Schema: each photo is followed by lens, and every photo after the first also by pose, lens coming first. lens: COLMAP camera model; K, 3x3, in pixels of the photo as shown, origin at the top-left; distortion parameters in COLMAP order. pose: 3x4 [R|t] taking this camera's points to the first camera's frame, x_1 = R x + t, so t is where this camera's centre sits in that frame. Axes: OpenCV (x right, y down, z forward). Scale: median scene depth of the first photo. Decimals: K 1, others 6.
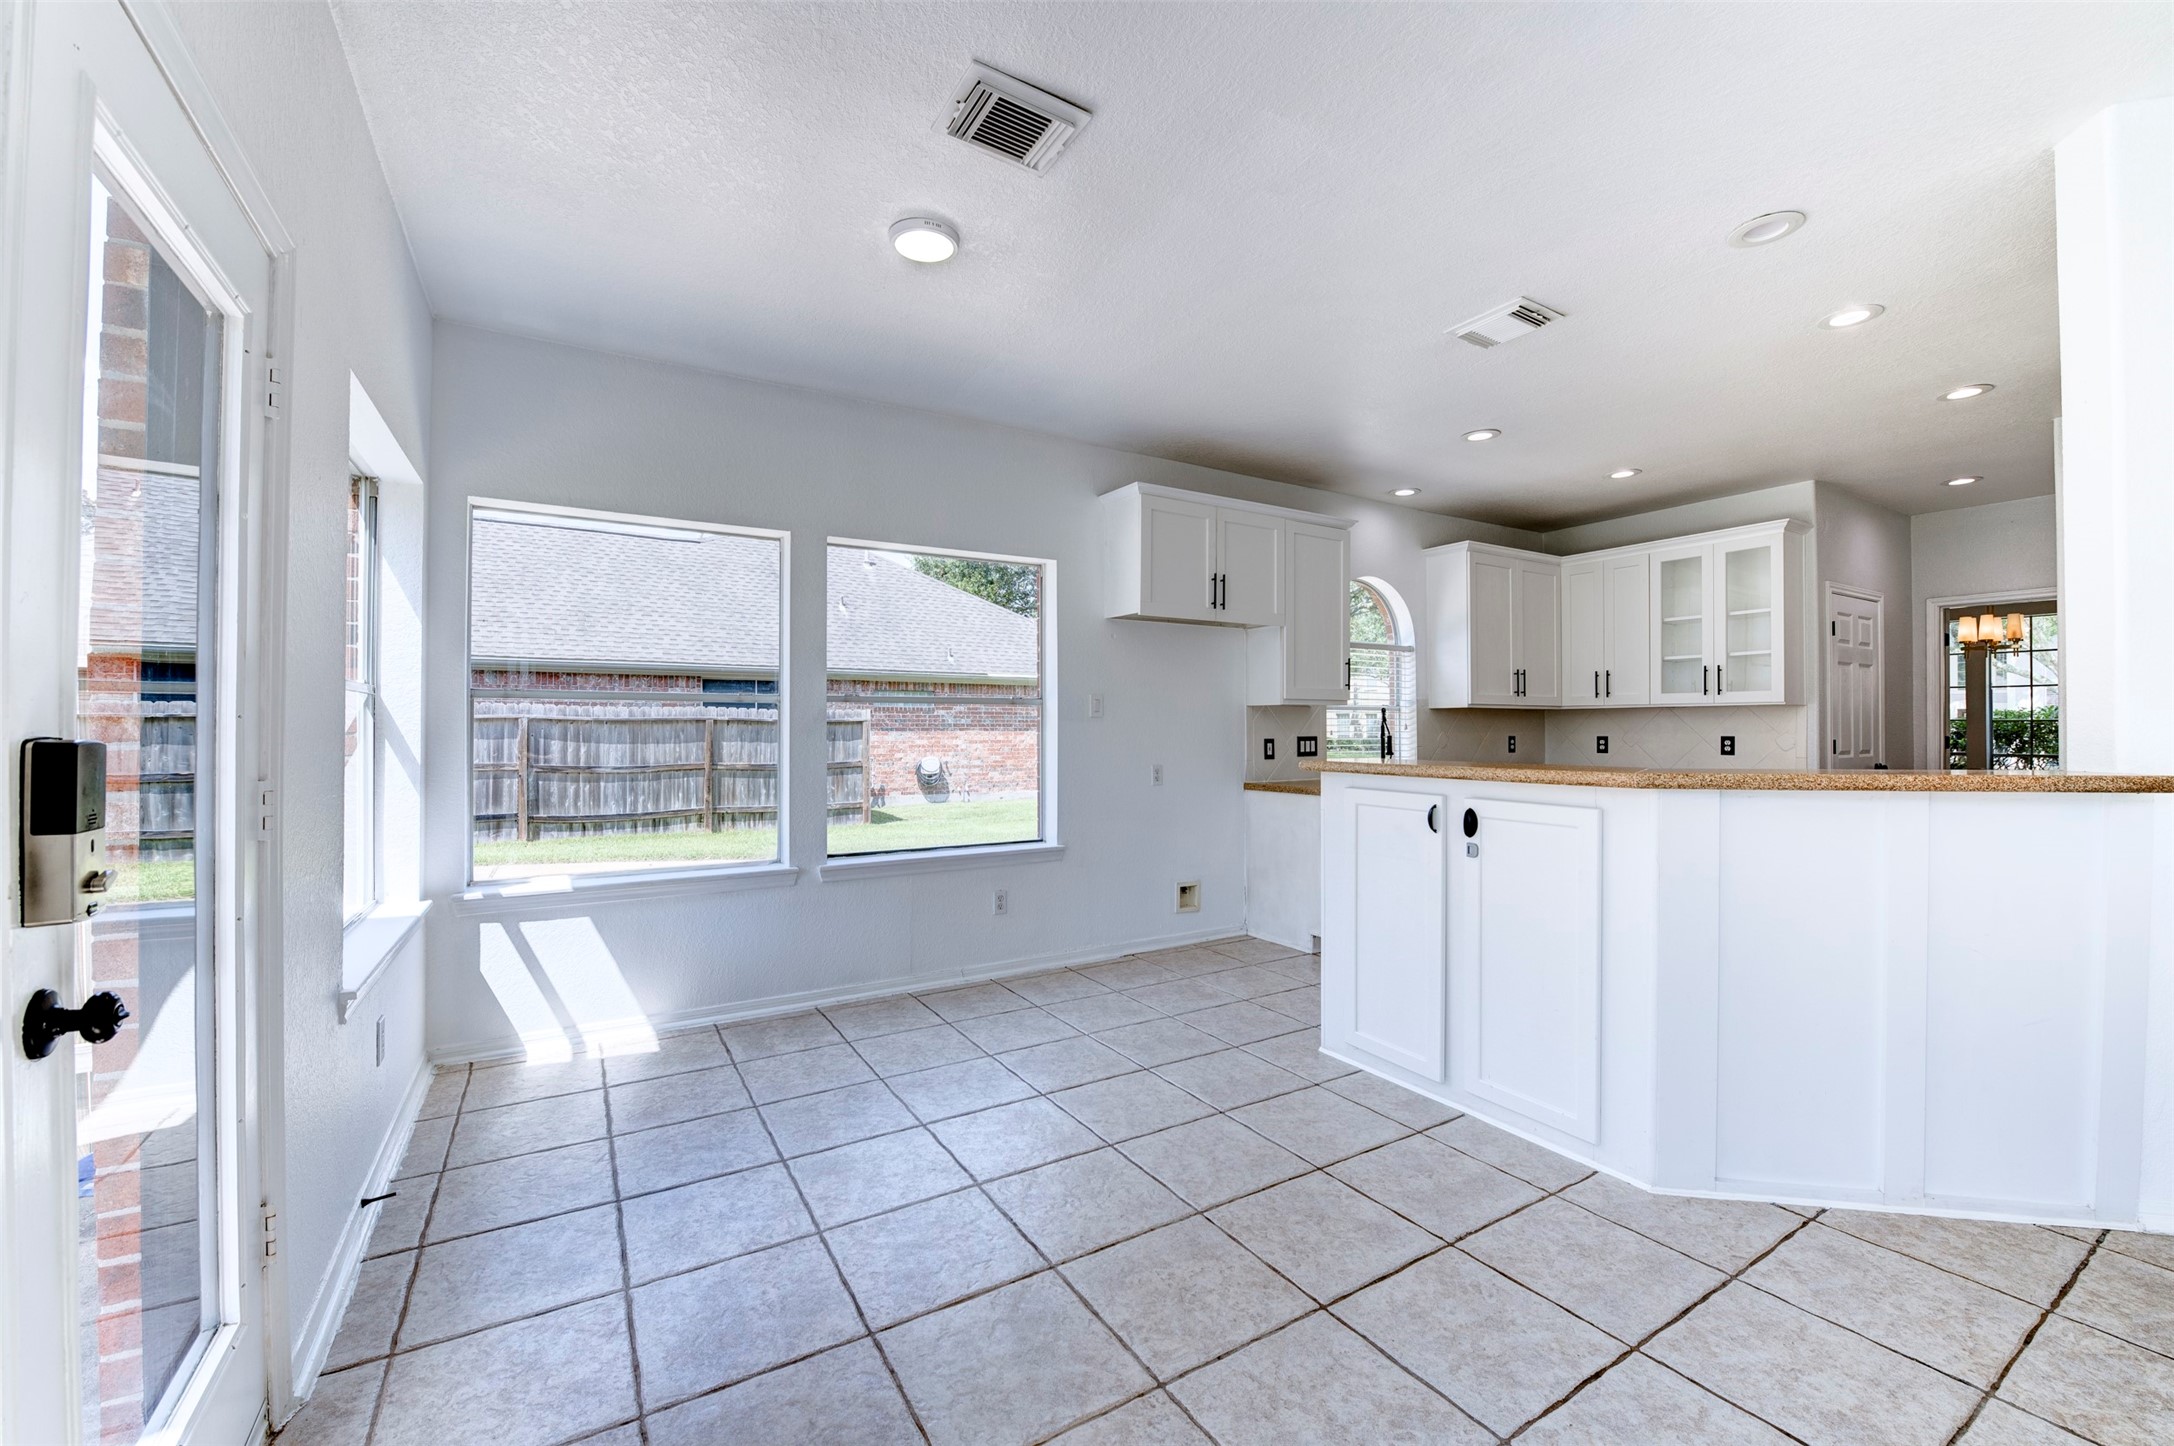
lens RADIAL K [[866.7, 0, 1084.7], [0, 866.7, 717.9], [0, 0, 1]] dist [-0.019824, -0.000498]
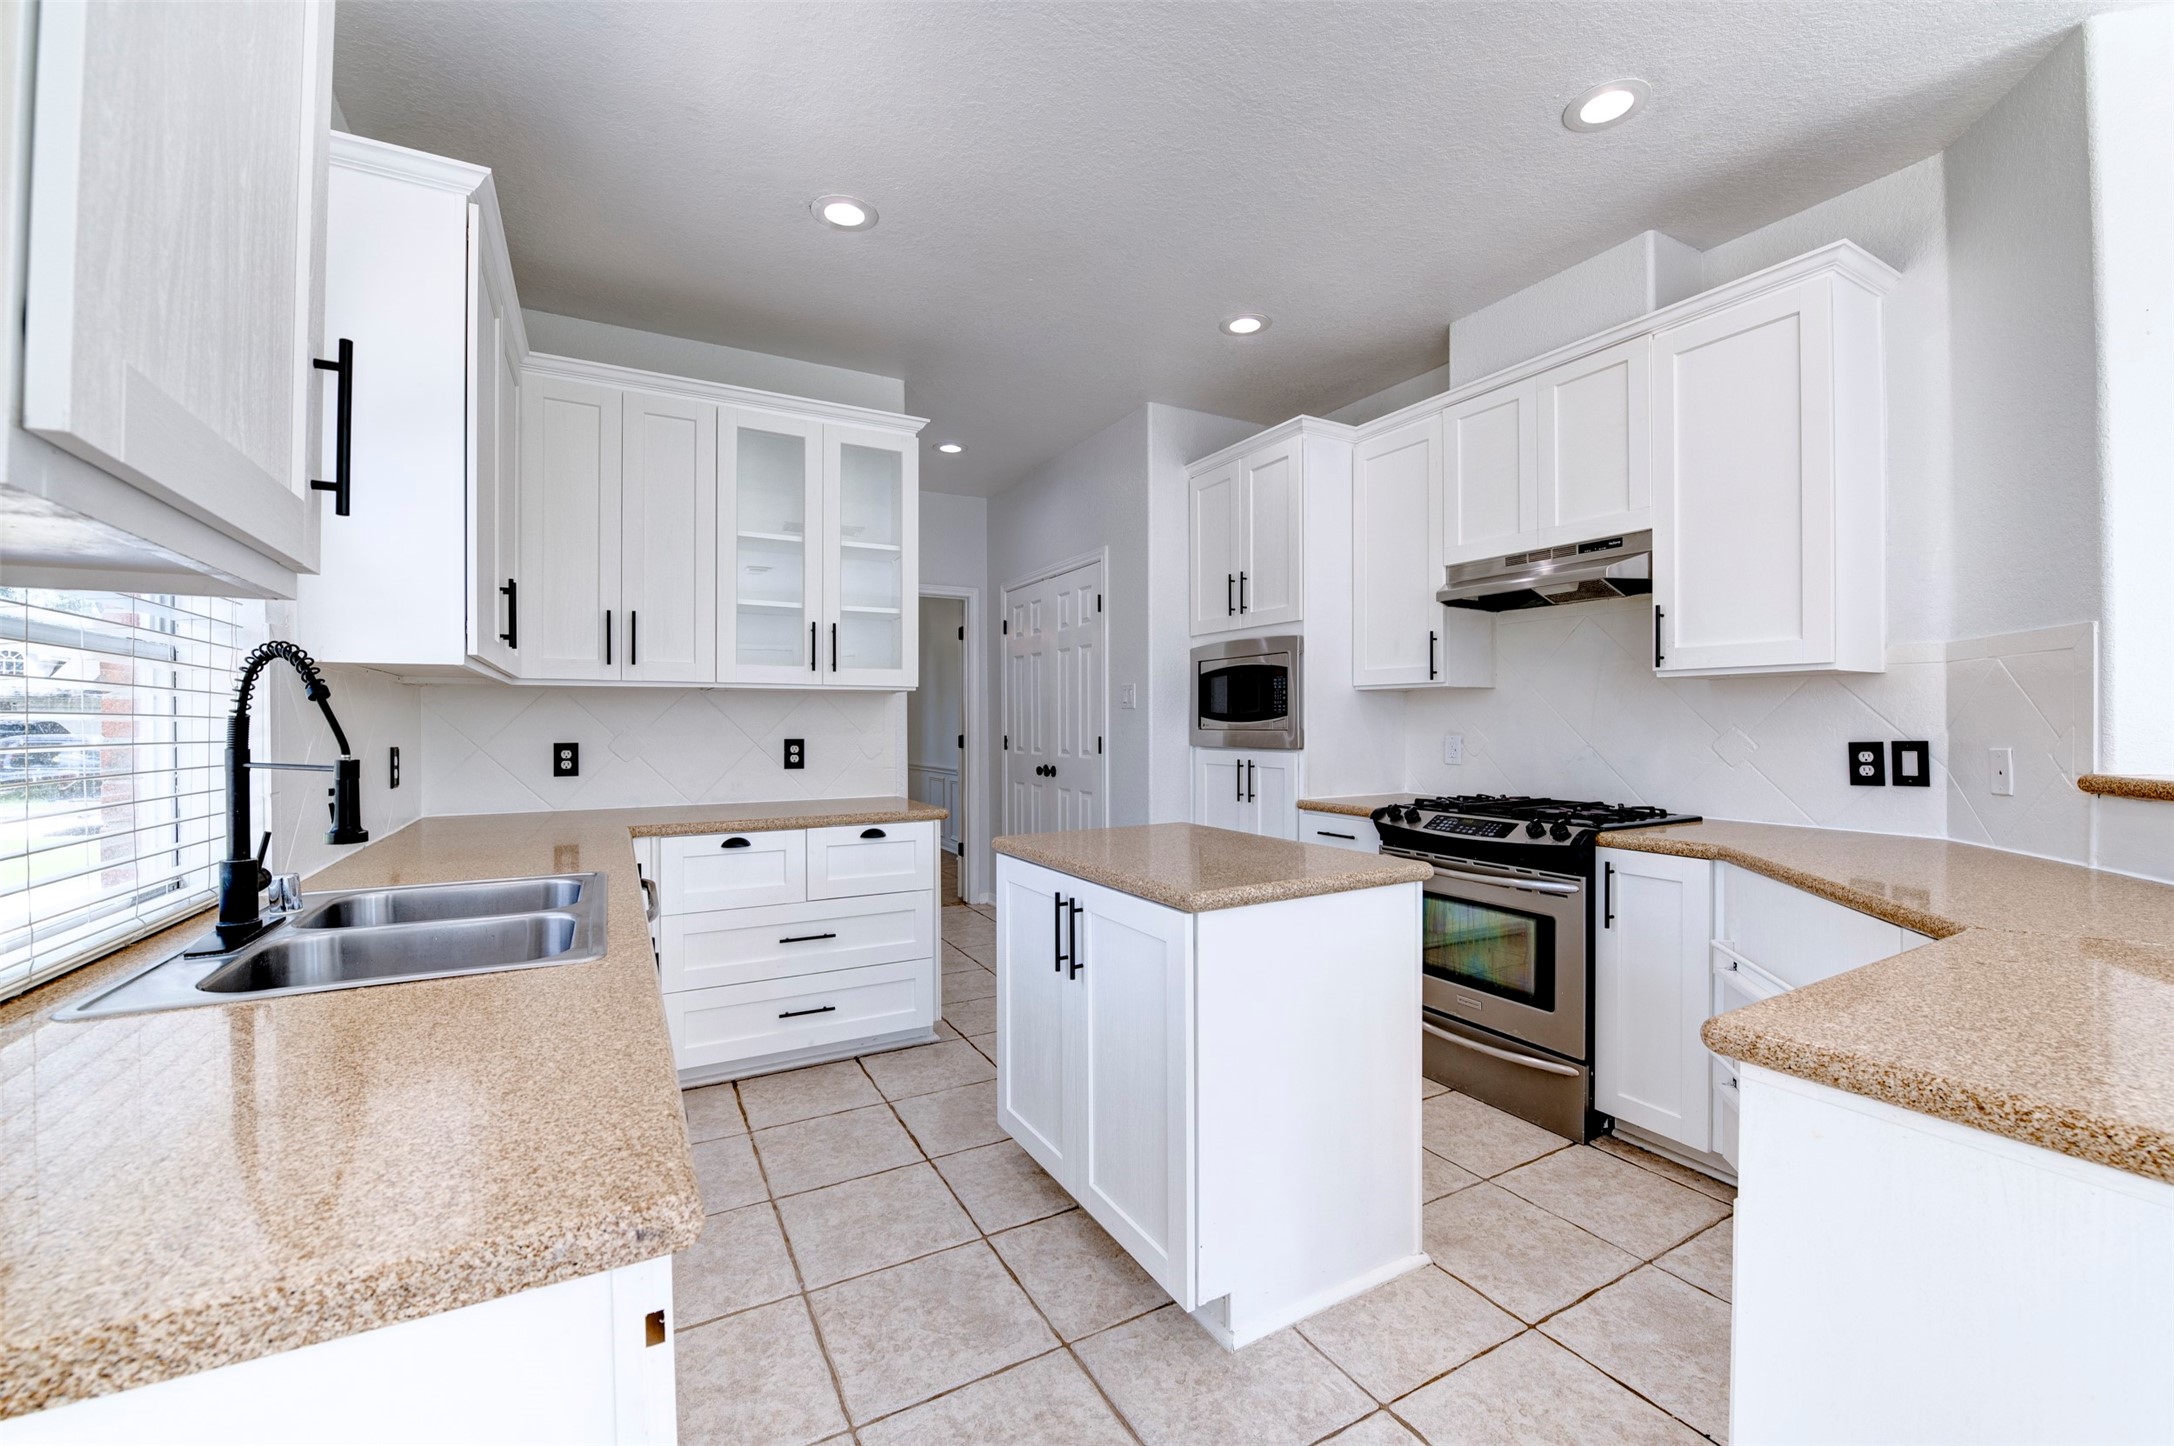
lens RADIAL K [[866.7, 0, 1097.0], [0, 866.7, 716.9], [0, 0, 1]] dist [-0.019824, -0.000498]
pose [[0.025504, 0.009581, 0.999629, 0.122617], [-0.010855, 0.999898, -0.009306, 0.008750], [-0.999616, -0.010614, 0.025606, 0.766014]]
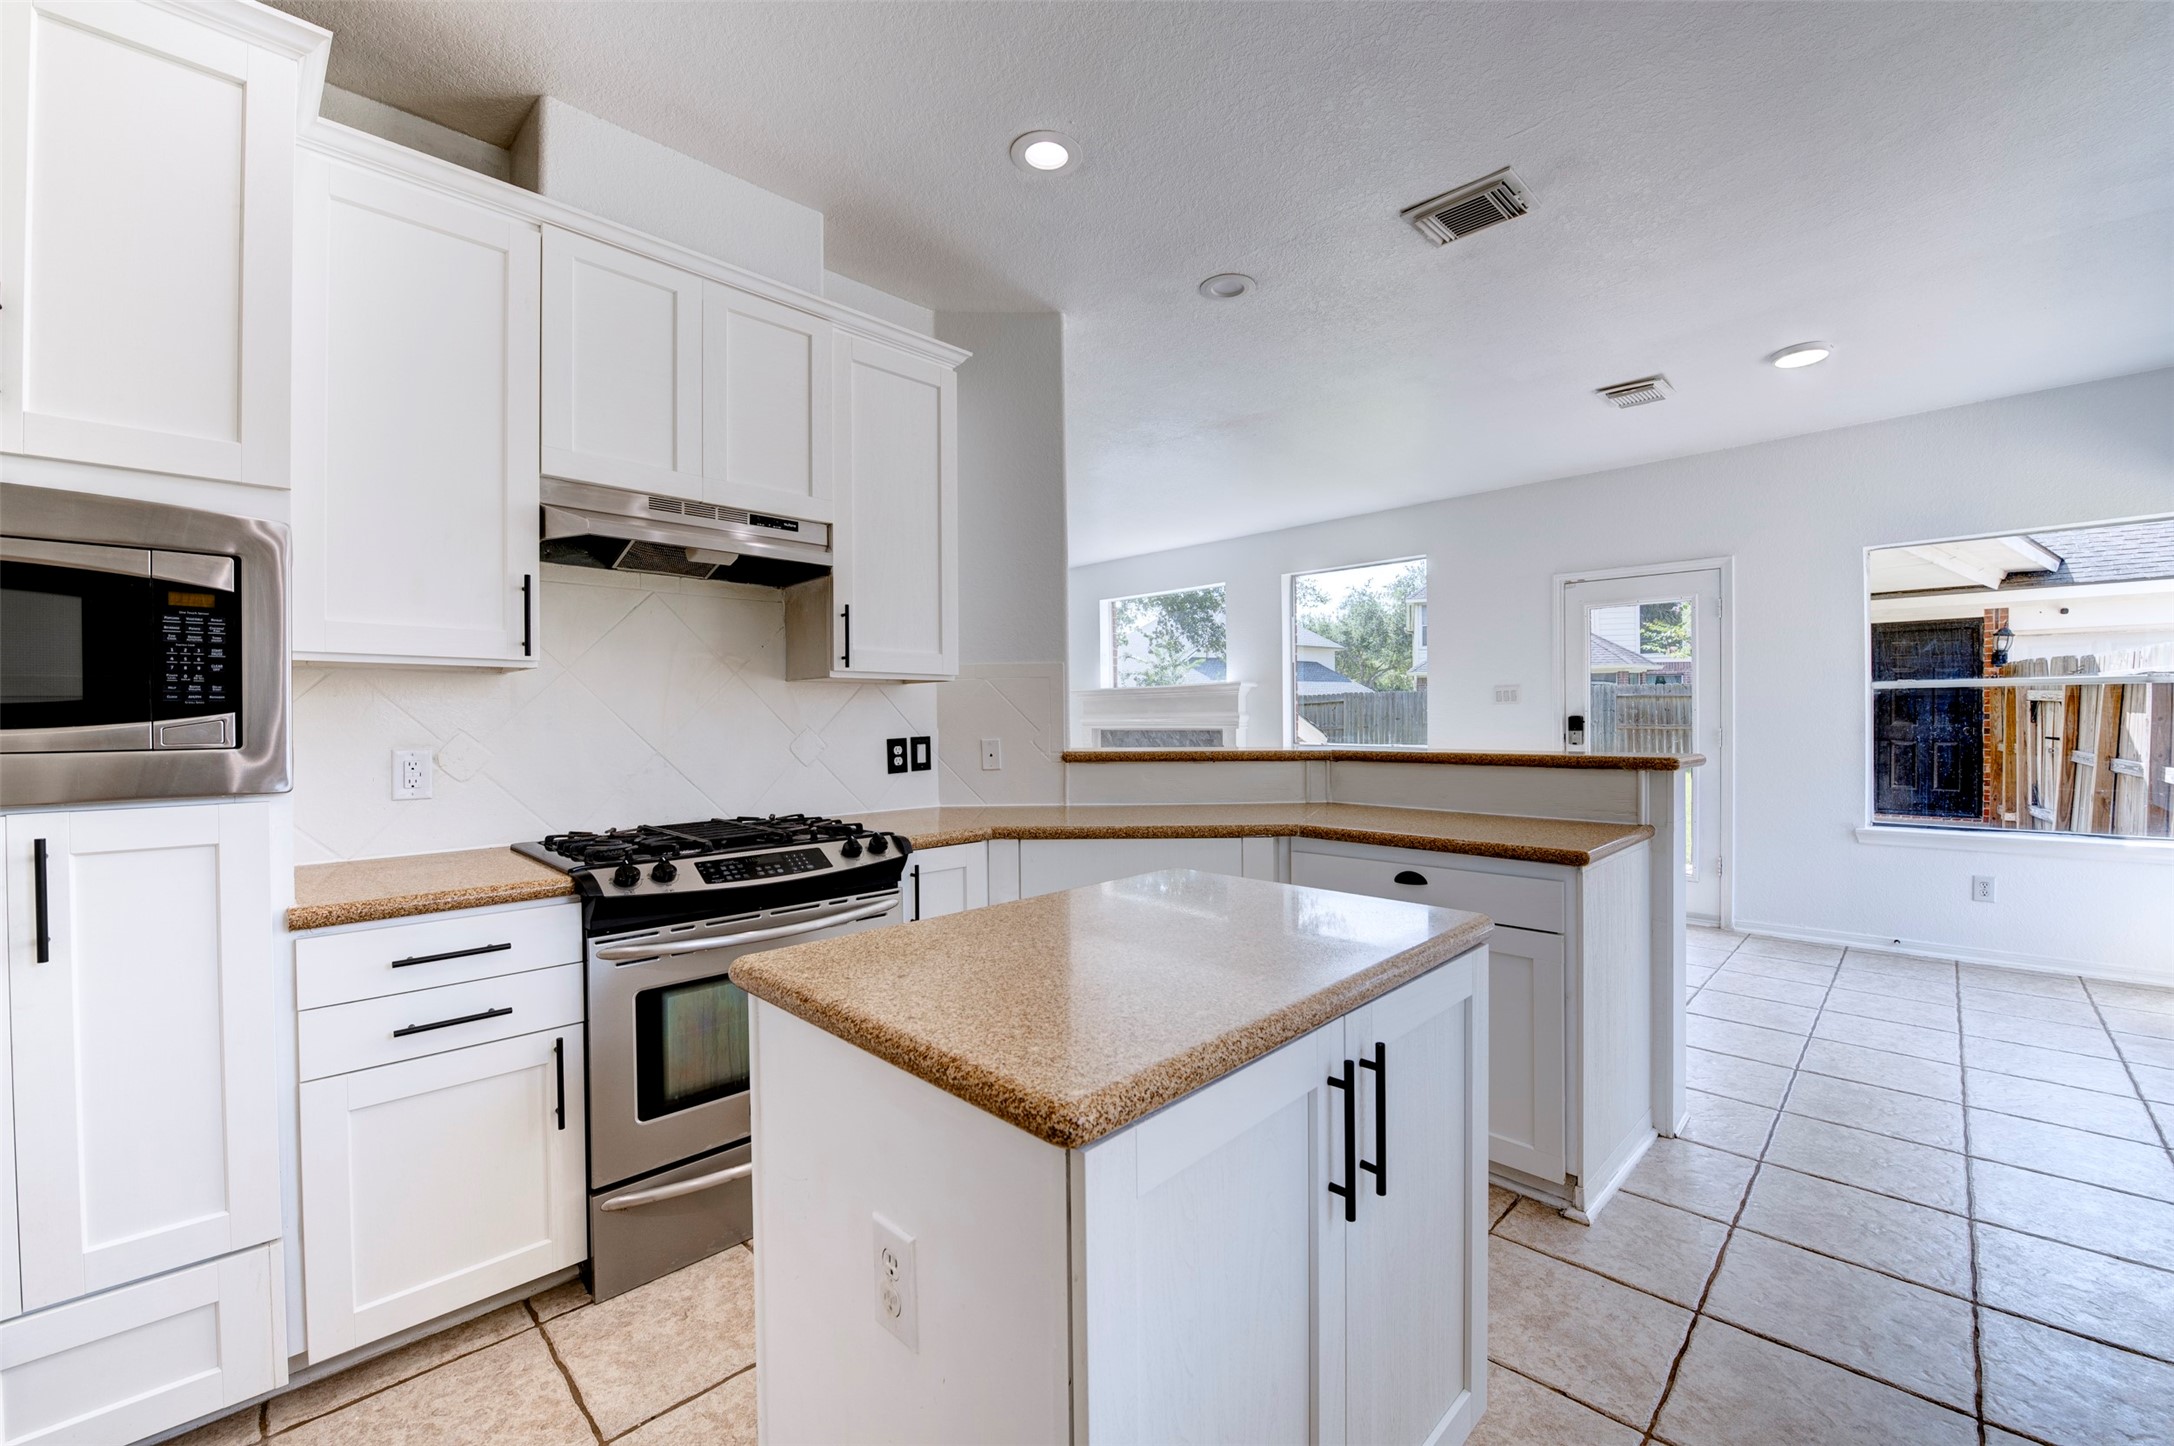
lens RADIAL K [[866.7, 0, 1083.7], [0, 866.7, 722.6], [0, 0, 1]] dist [-0.019824, -0.000498]
pose [[-0.970353, 0.013185, -0.241331, 0.585314], [0.015848, 0.999833, -0.009094, 0.010055], [0.241171, -0.012649, -0.970400, 0.952377]]
